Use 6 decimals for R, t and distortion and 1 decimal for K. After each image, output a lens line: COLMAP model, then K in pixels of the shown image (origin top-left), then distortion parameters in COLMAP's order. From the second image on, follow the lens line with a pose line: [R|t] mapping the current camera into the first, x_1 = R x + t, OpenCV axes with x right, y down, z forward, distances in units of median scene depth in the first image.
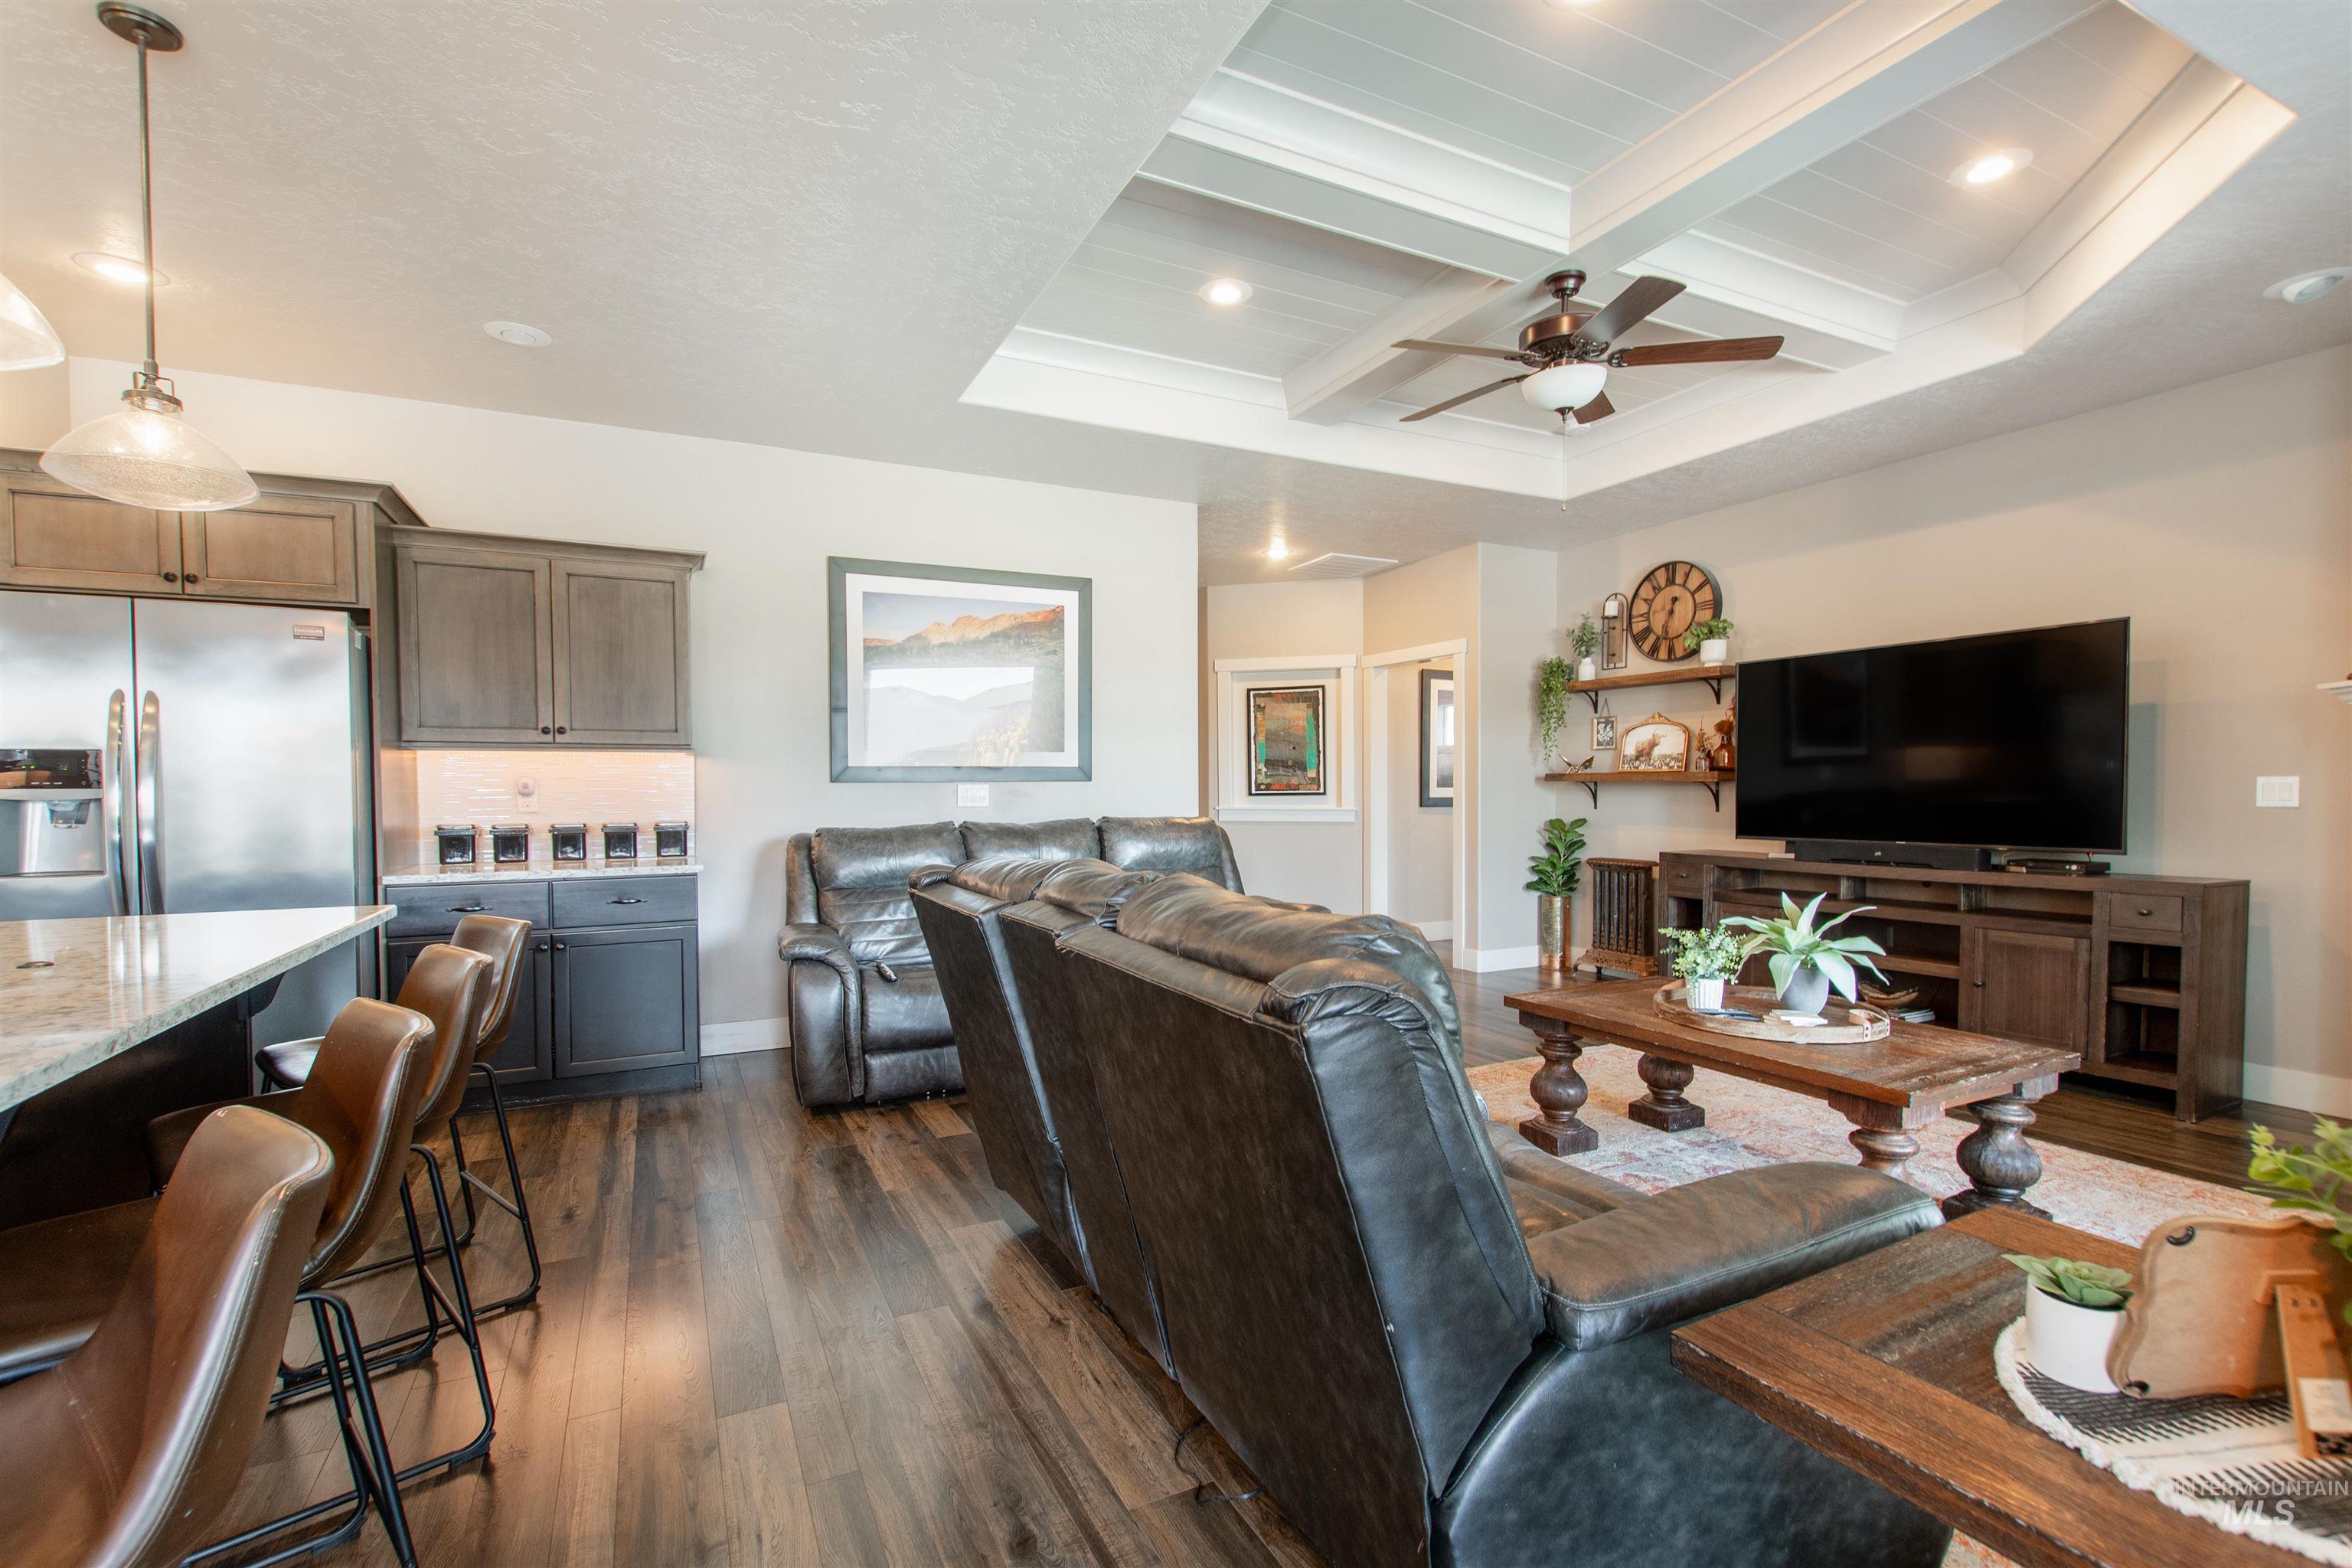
lens RADIAL K [[1059.4, 0, 1164.5], [0, 1059.4, 817.3], [0, 0, 1]] dist [-0.000893, -0.000038]
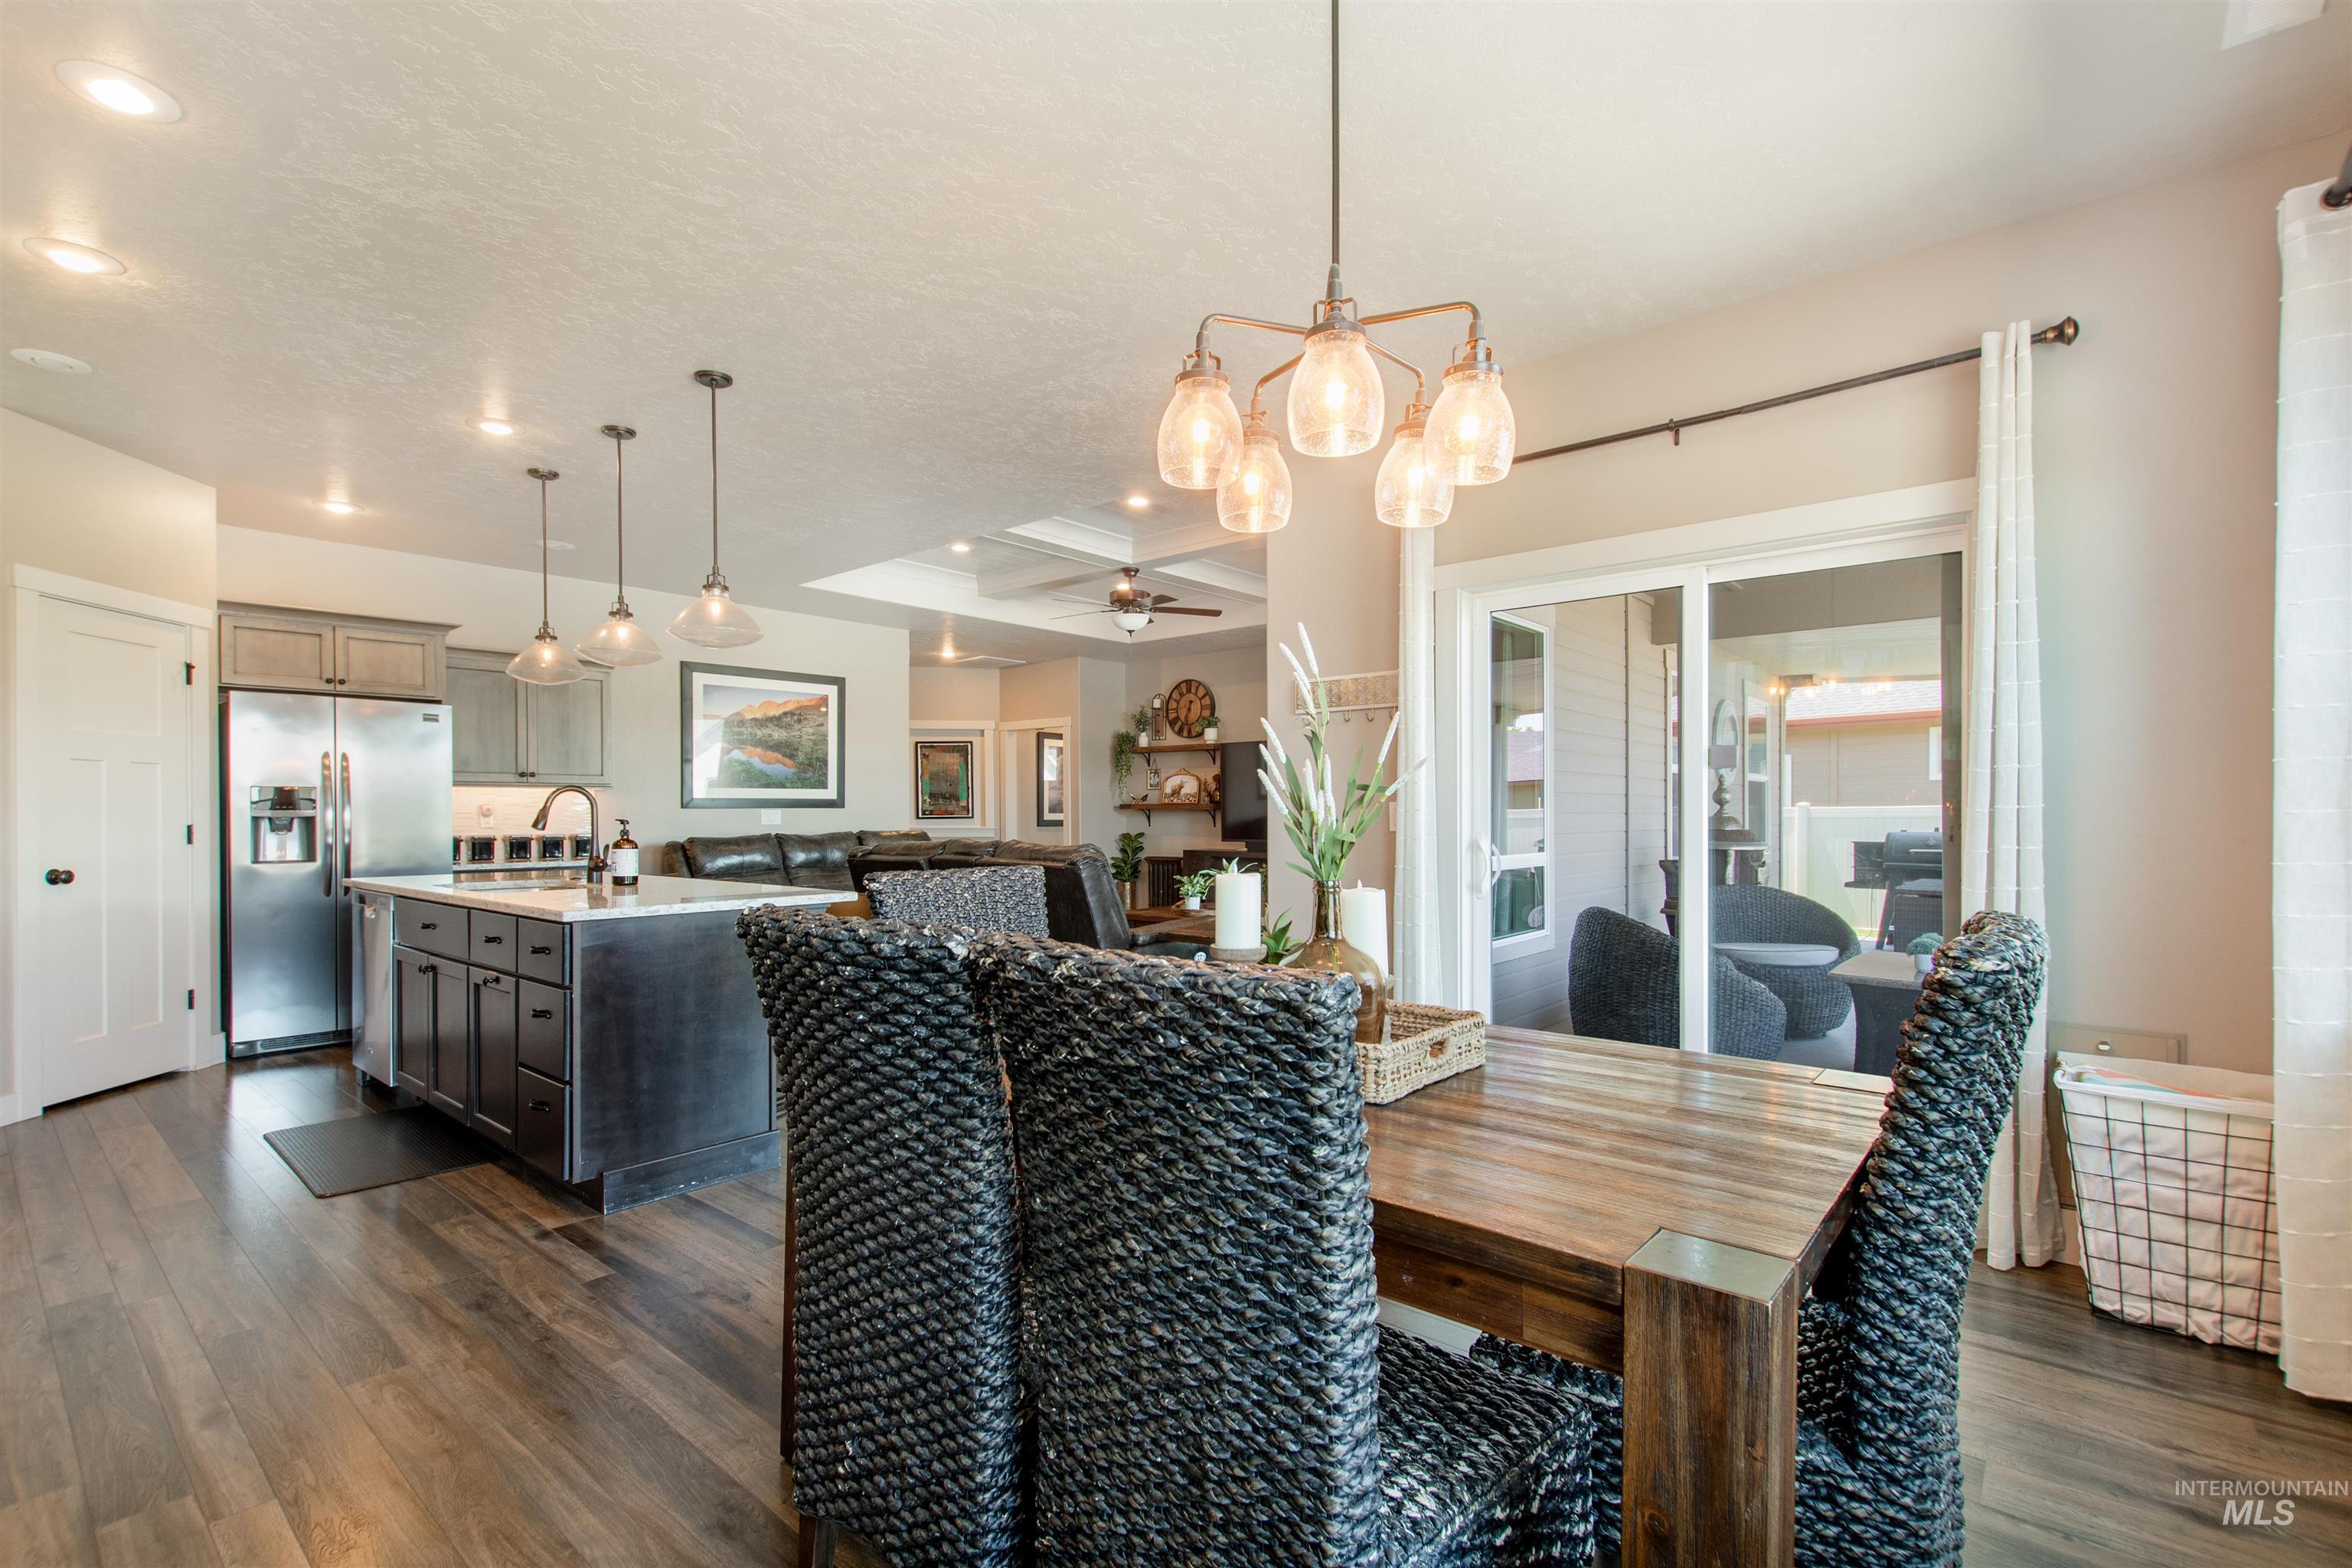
lens RADIAL K [[1059.4, 0, 1164.5], [0, 1059.4, 817.3], [0, 0, 1]] dist [-0.000893, -0.000038]
pose [[0.922982, -0.000465, 0.384843, -0.203068], [0.010482, 0.999659, -0.023933, 0.018294], [-0.384700, 0.026124, 0.922672, -0.525295]]
